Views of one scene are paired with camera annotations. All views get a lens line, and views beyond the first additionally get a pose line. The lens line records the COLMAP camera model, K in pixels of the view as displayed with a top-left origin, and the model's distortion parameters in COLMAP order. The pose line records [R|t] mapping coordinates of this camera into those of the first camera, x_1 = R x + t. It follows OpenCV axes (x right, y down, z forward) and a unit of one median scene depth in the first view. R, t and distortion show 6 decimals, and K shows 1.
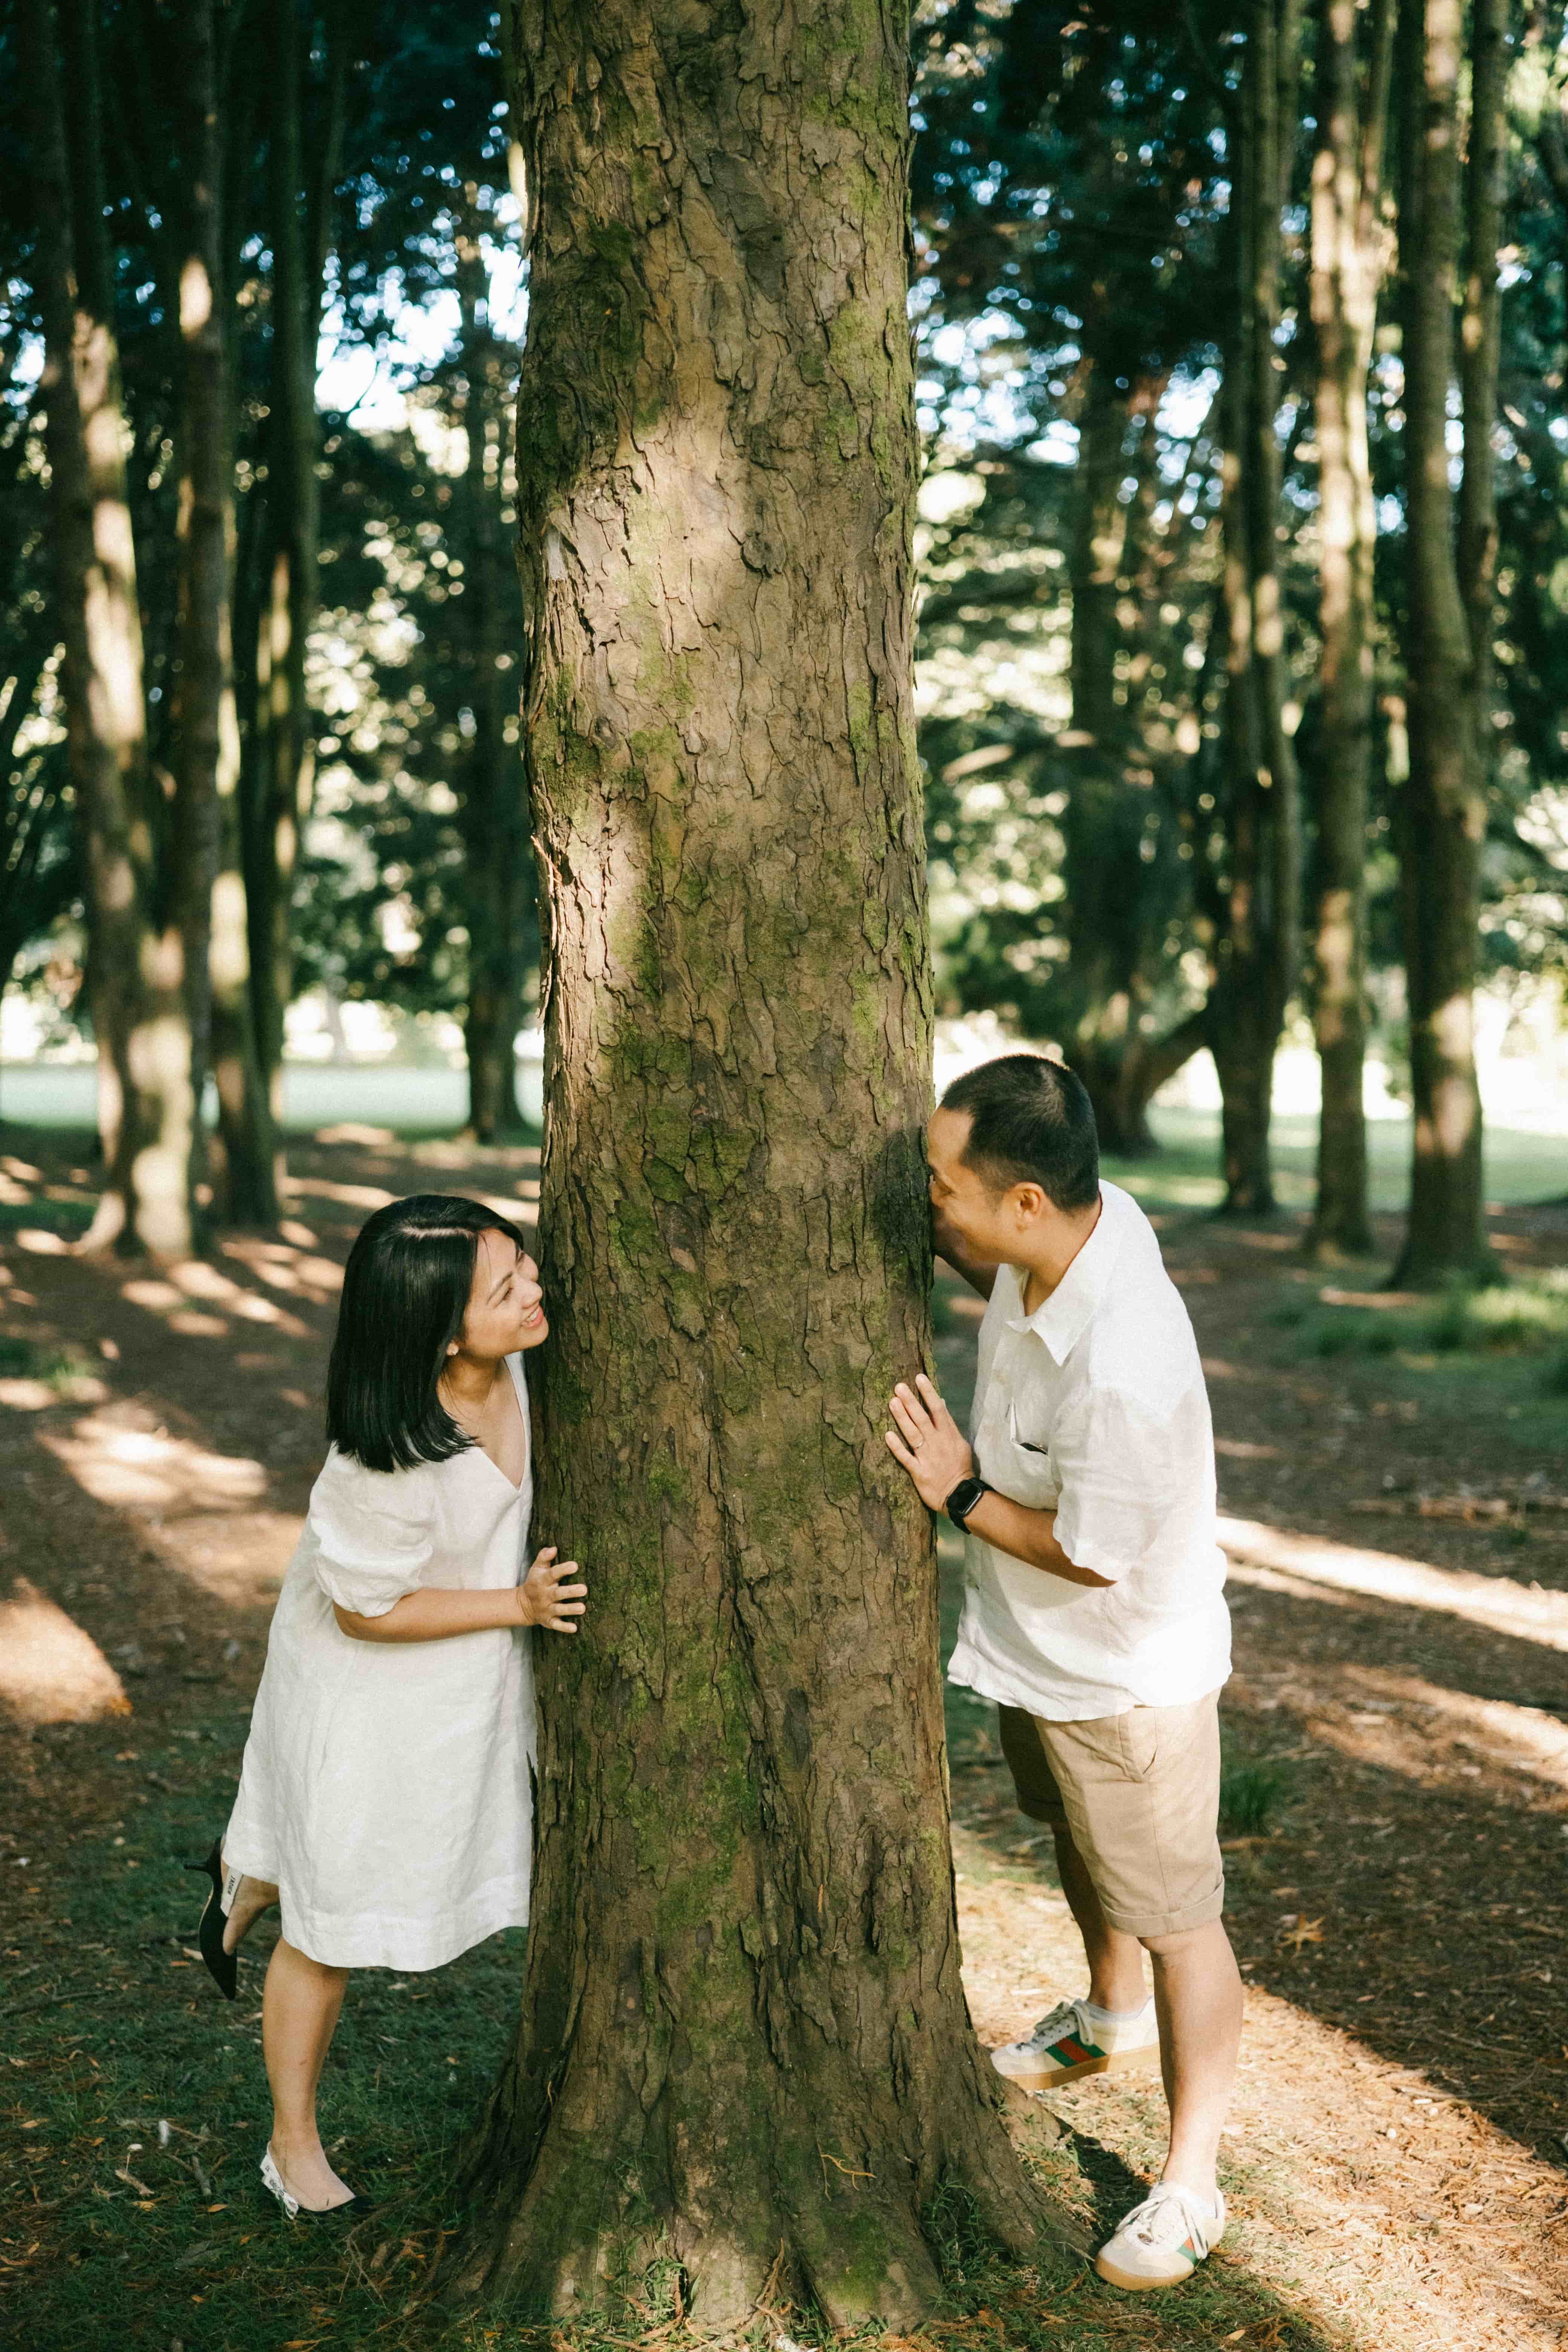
lens RADIAL K [[3657.5, 0, 761.3], [0, 3657.5, 1174.6], [0, 0, 1]] dist [0.005637, 0.000000]
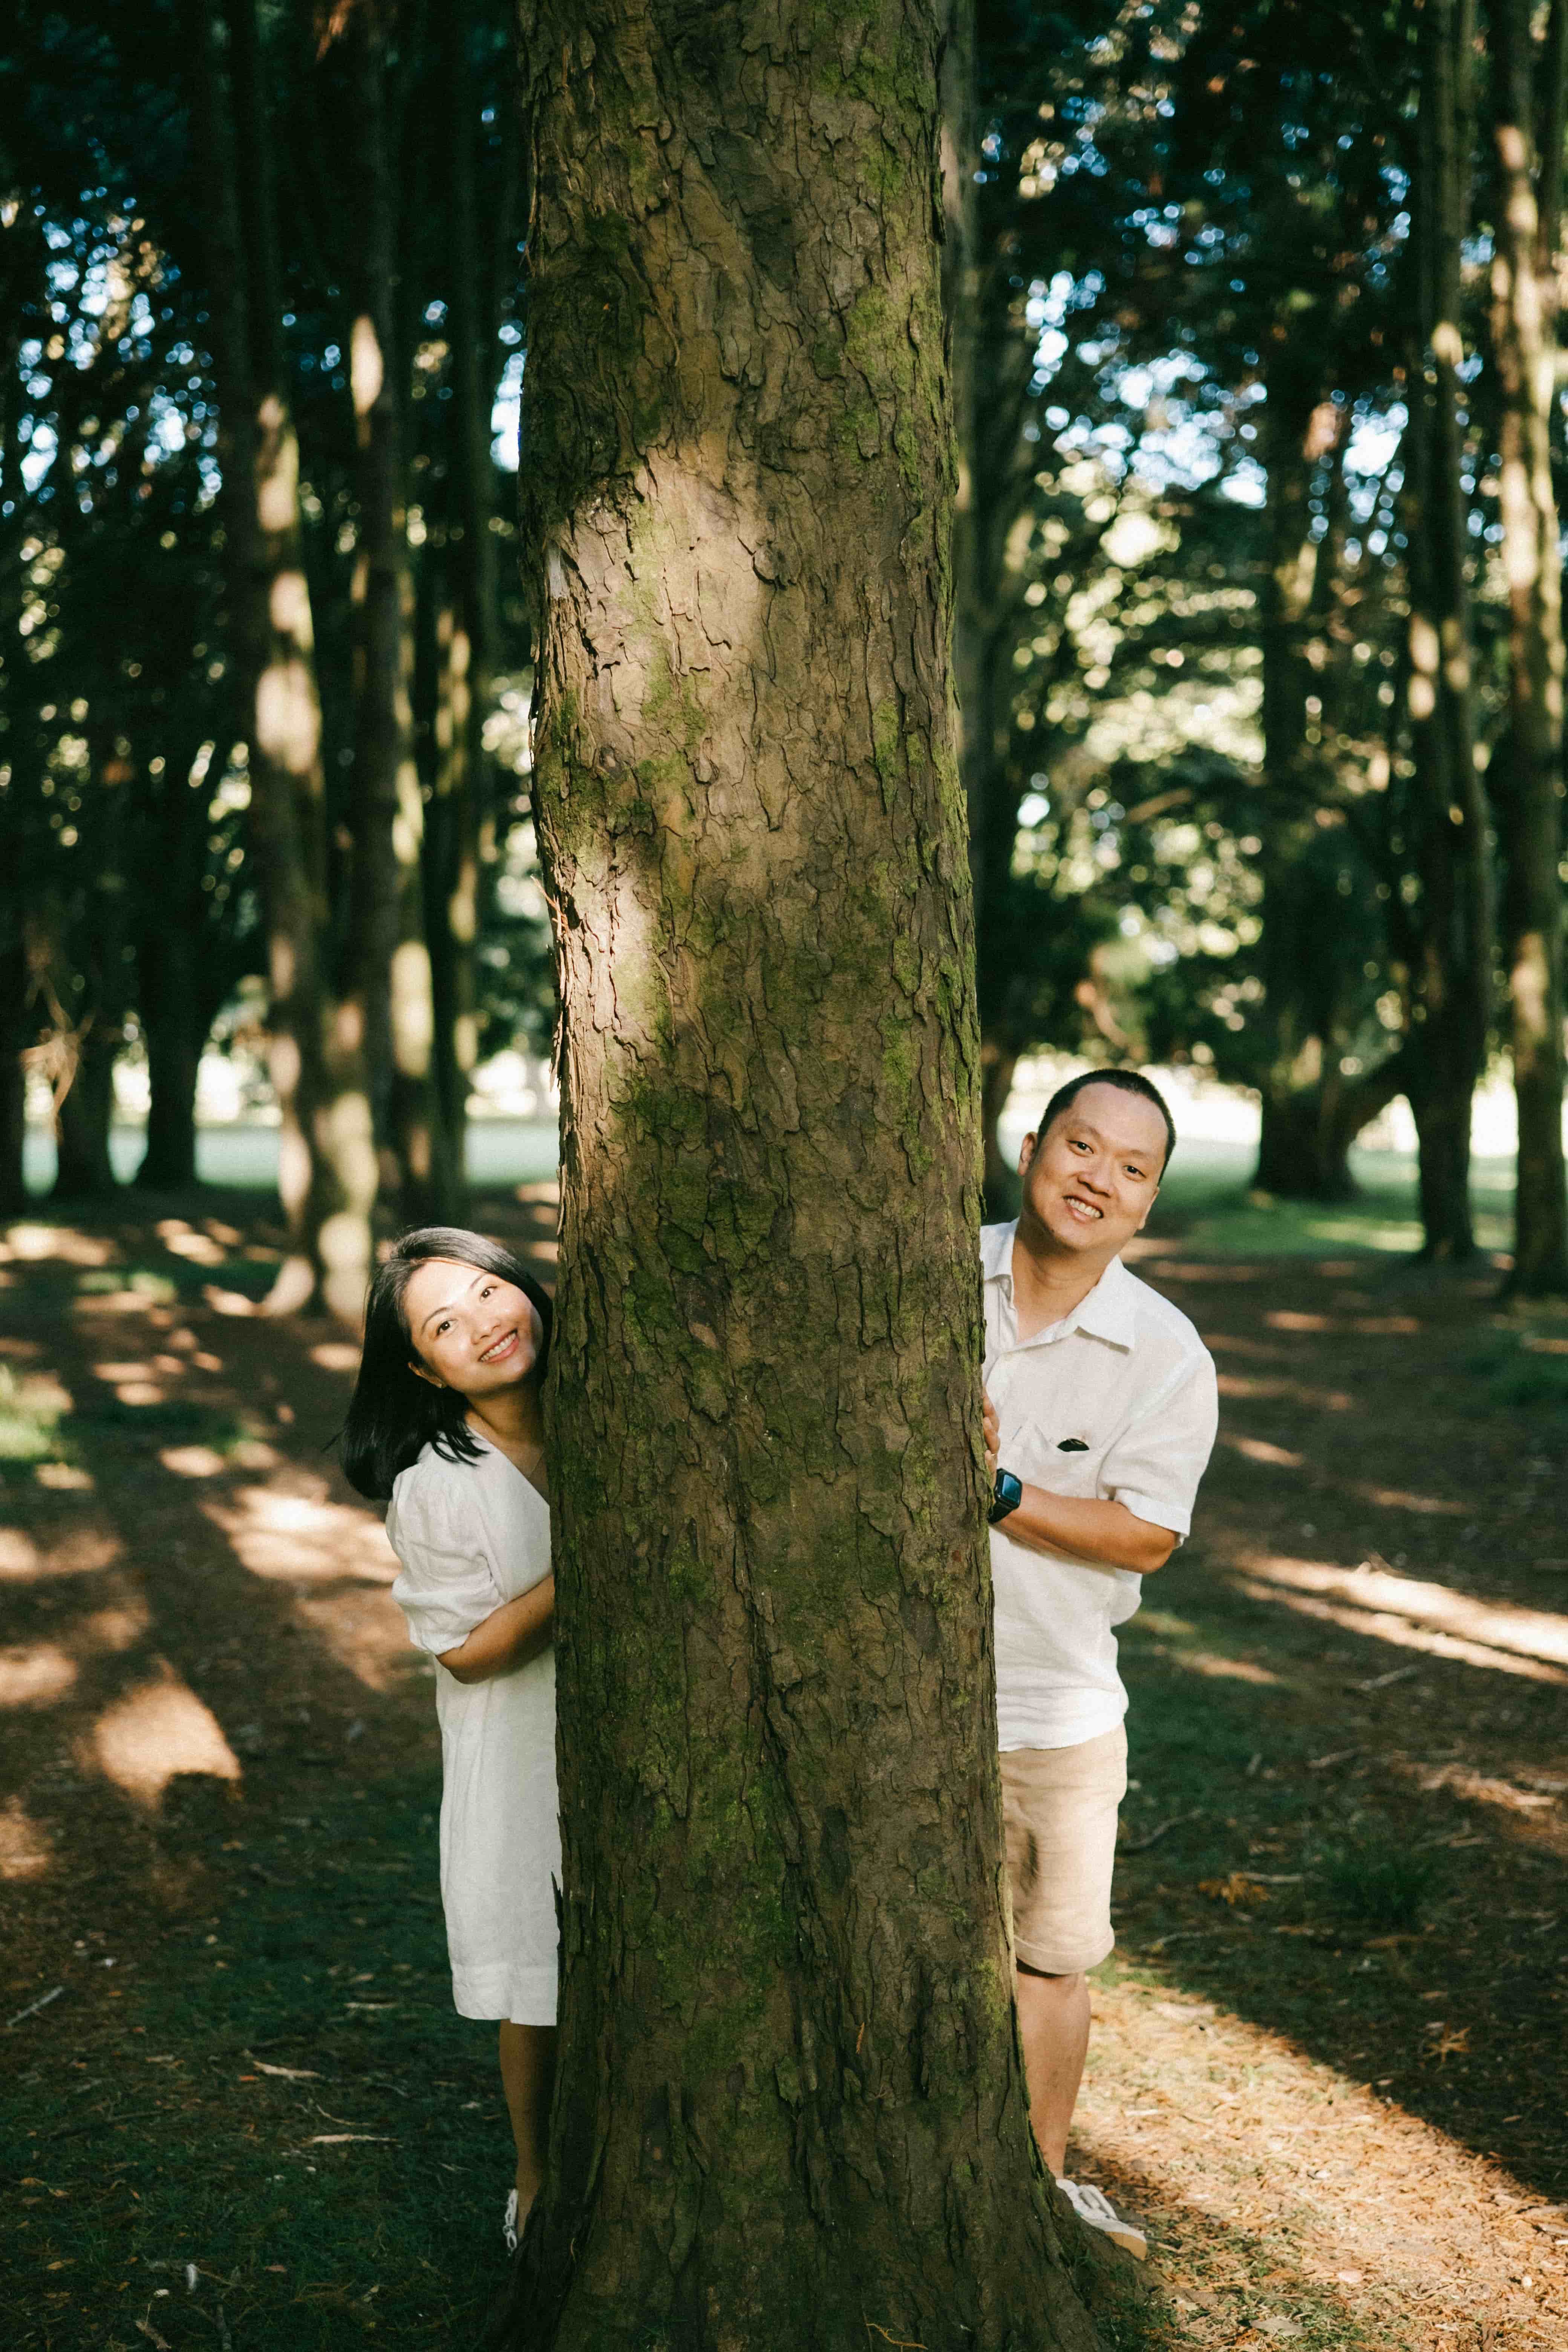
lens RADIAL K [[3657.5, 0, 745.7], [0, 3657.5, 1138.9], [0, 0, 1]] dist [0.005637, 0.000000]
pose [[0.998052, -0.015868, -0.060331, 0.045065], [0.014429, 0.999603, -0.024212, -0.003535], [0.060692, 0.023294, 0.997885, 0.086703]]
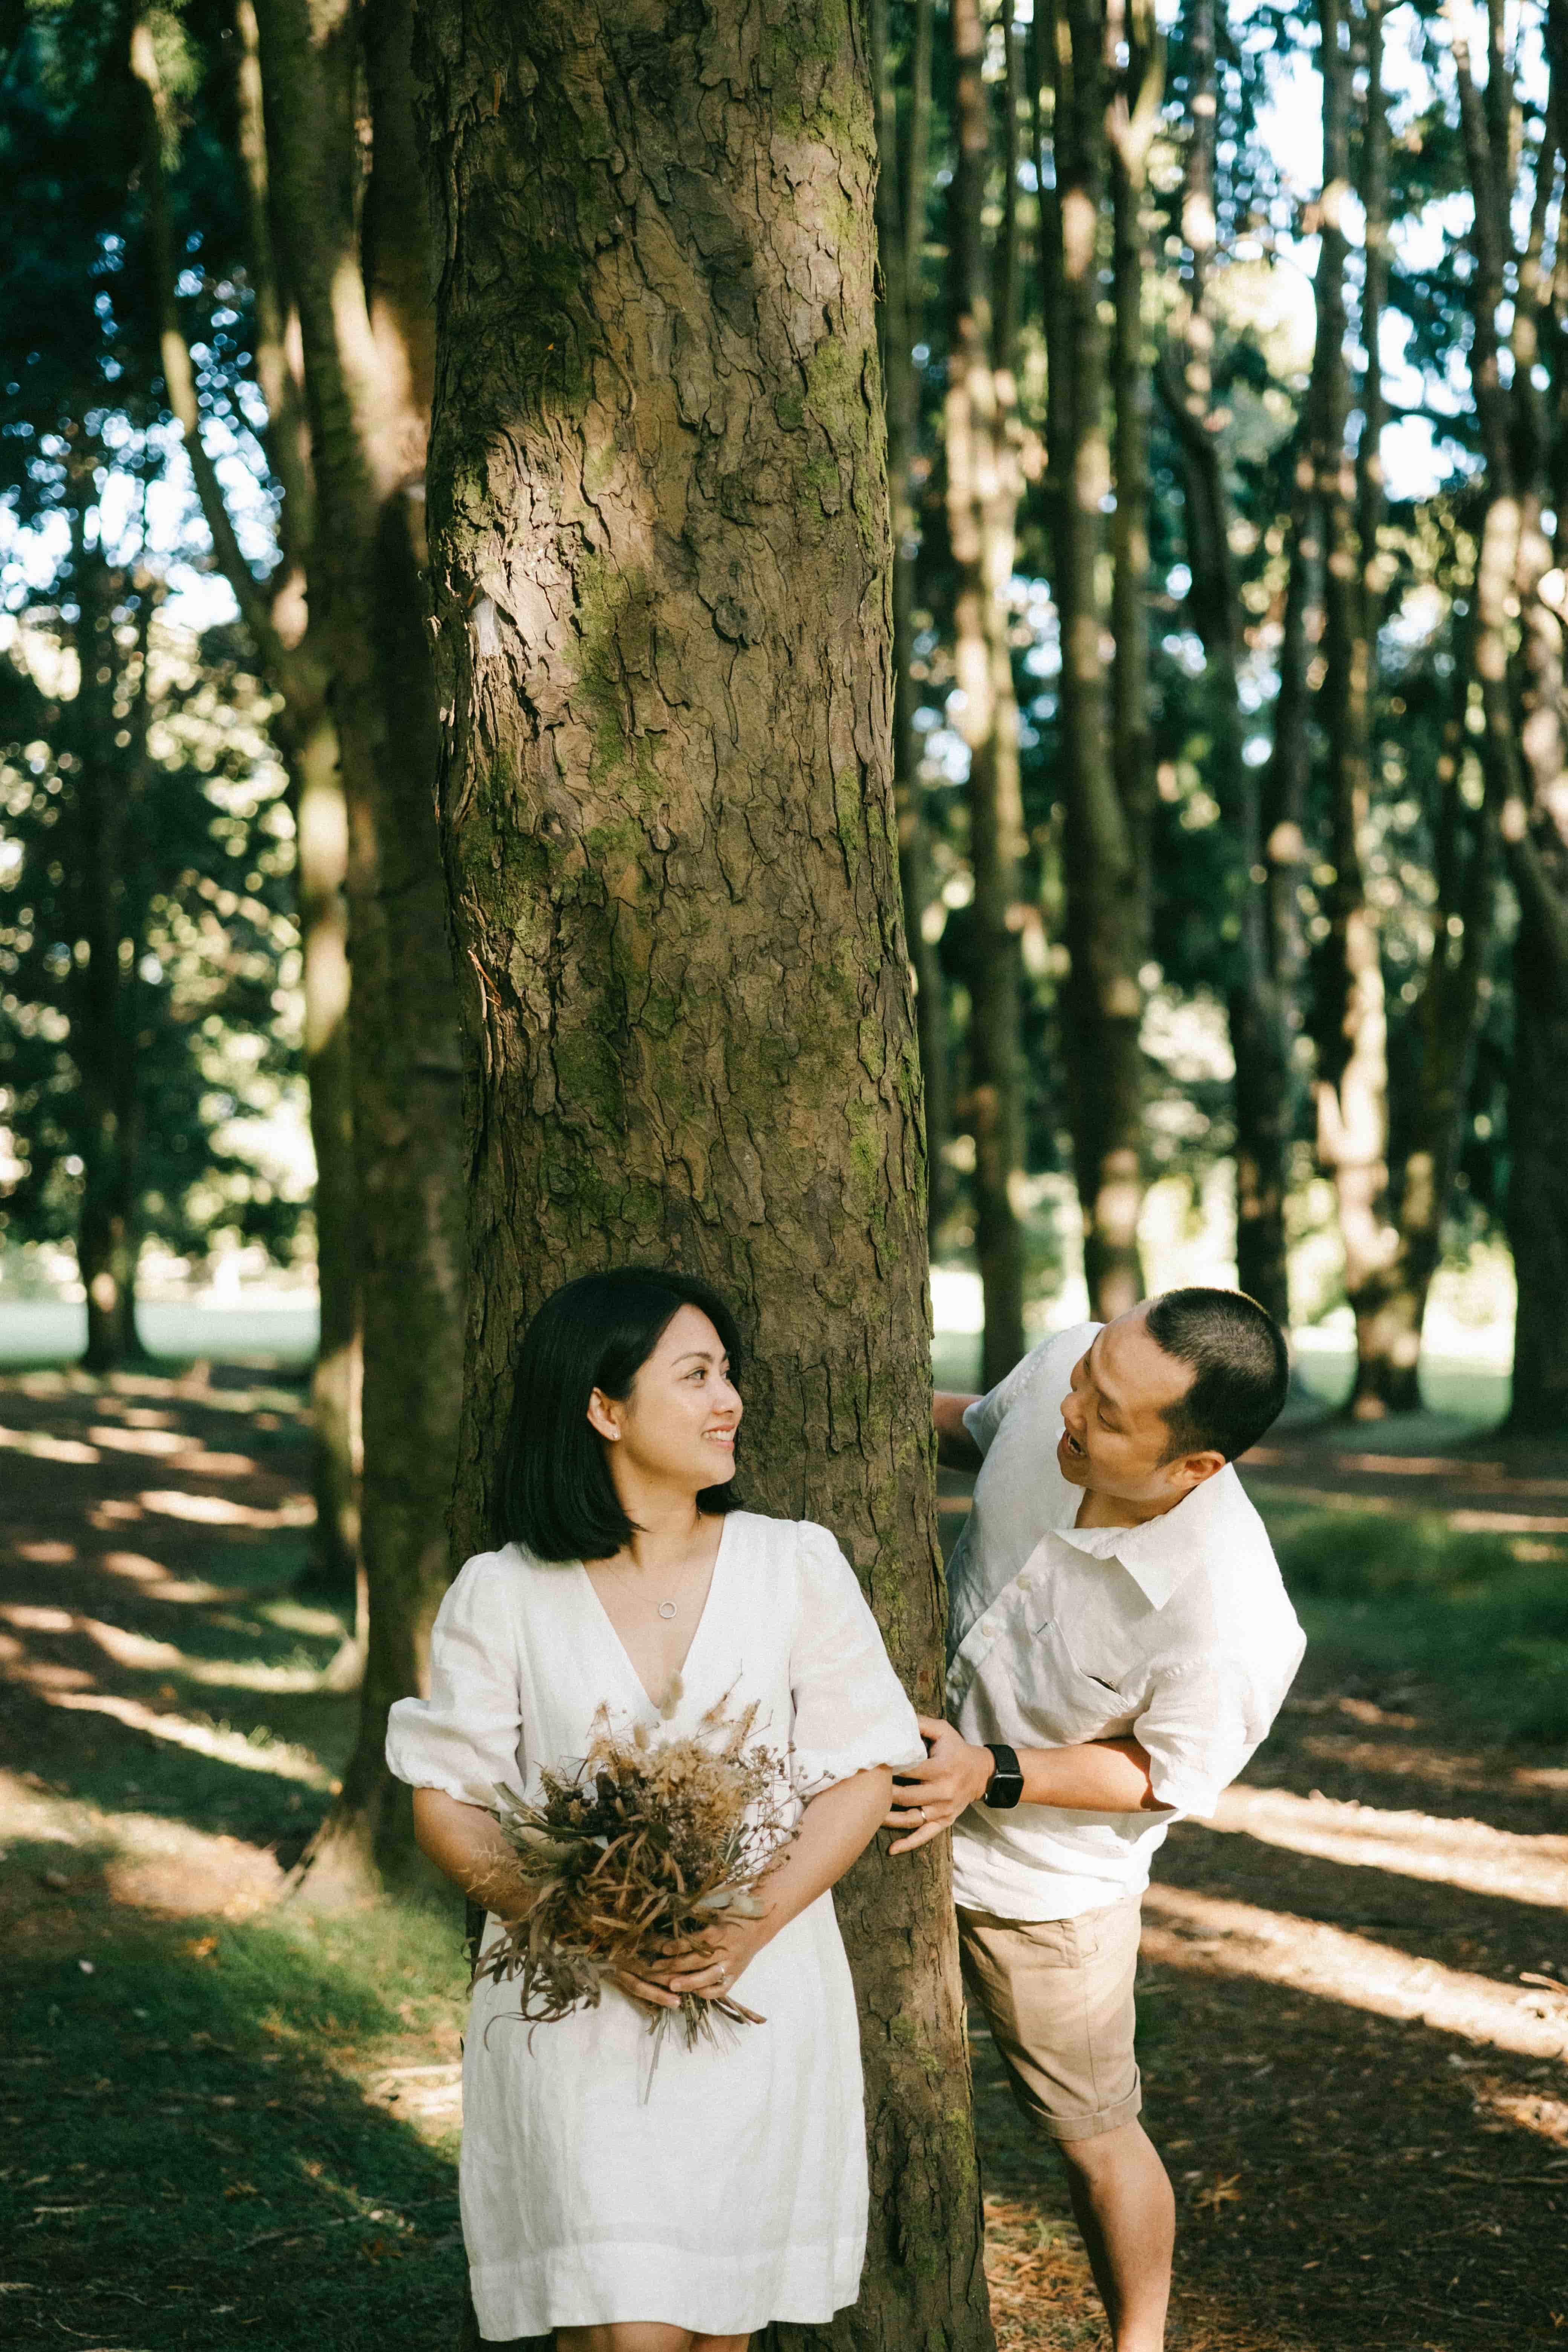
lens RADIAL K [[3657.5, 0, 816.8], [0, 3657.5, 1128.1], [0, 0, 1]] dist [0.005637, 0.000000]
pose [[0.992442, -0.014253, 0.121883, -0.086633], [0.023195, 0.997115, -0.072271, 0.012392], [-0.120502, 0.074552, 0.989910, 0.147778]]
